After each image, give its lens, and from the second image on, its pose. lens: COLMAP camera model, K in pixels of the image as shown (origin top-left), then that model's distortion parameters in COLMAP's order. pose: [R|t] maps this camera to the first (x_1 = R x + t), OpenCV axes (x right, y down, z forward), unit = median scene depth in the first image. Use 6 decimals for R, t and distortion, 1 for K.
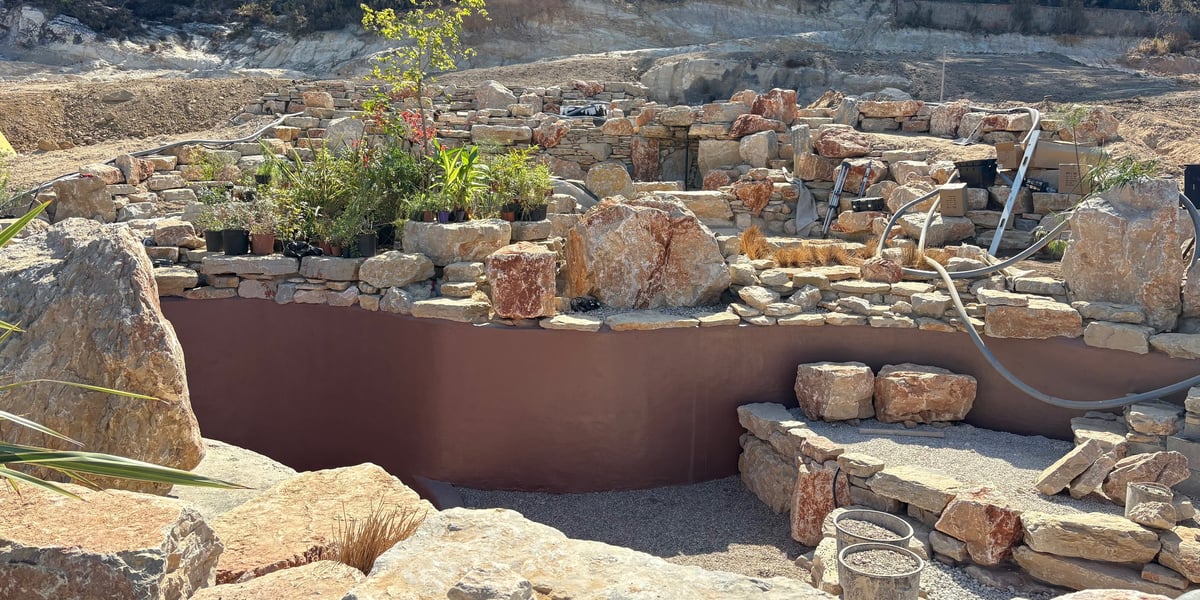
lens RADIAL K [[888.8, 0, 596.1], [0, 888.8, 294.2], [0, 0, 1]] dist [0.002558, -0.003944]
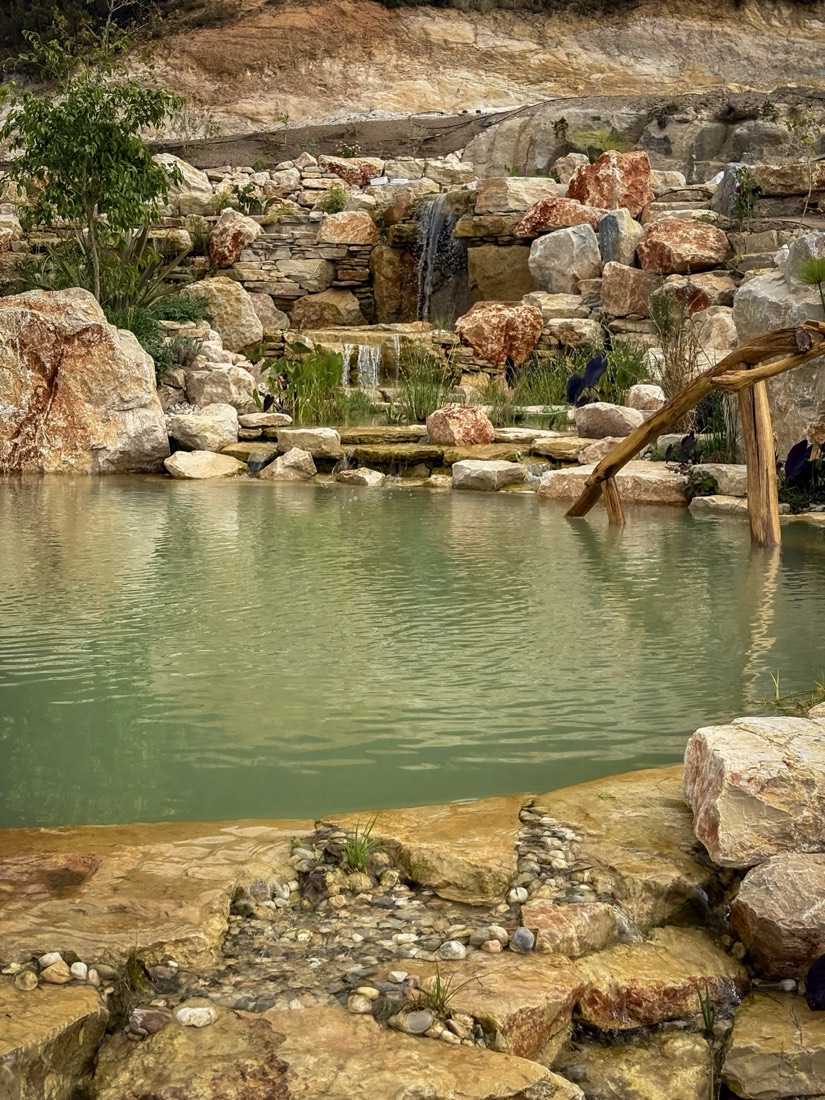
lens RADIAL K [[1696.2, 0, 414.8], [0, 1696.2, 550.7], [0, 0, 1]] dist [-0.002144, 0.000000]
pose [[0.991937, 0.013141, -0.126050, 0.165810], [-0.017011, 0.999415, -0.029676, 0.030419], [0.125587, 0.031581, 0.991580, -0.004575]]
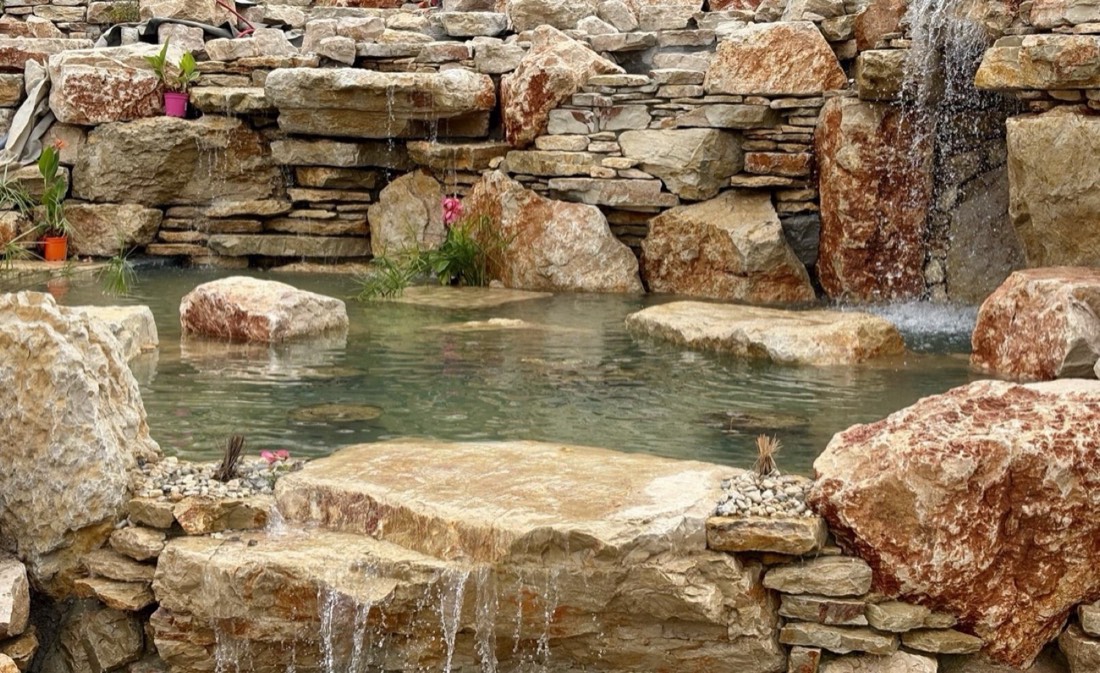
lens RADIAL K [[1671.8, 0, 516.7], [0, 1671.8, 353.3], [0, 0, 1]] dist [0.139903, 0.000000]
pose [[0.888626, 0.051835, -0.455694, 0.150833], [-0.059123, 0.998249, -0.001742, -0.086088], [0.454806, 0.028490, 0.890135, 0.467618]]
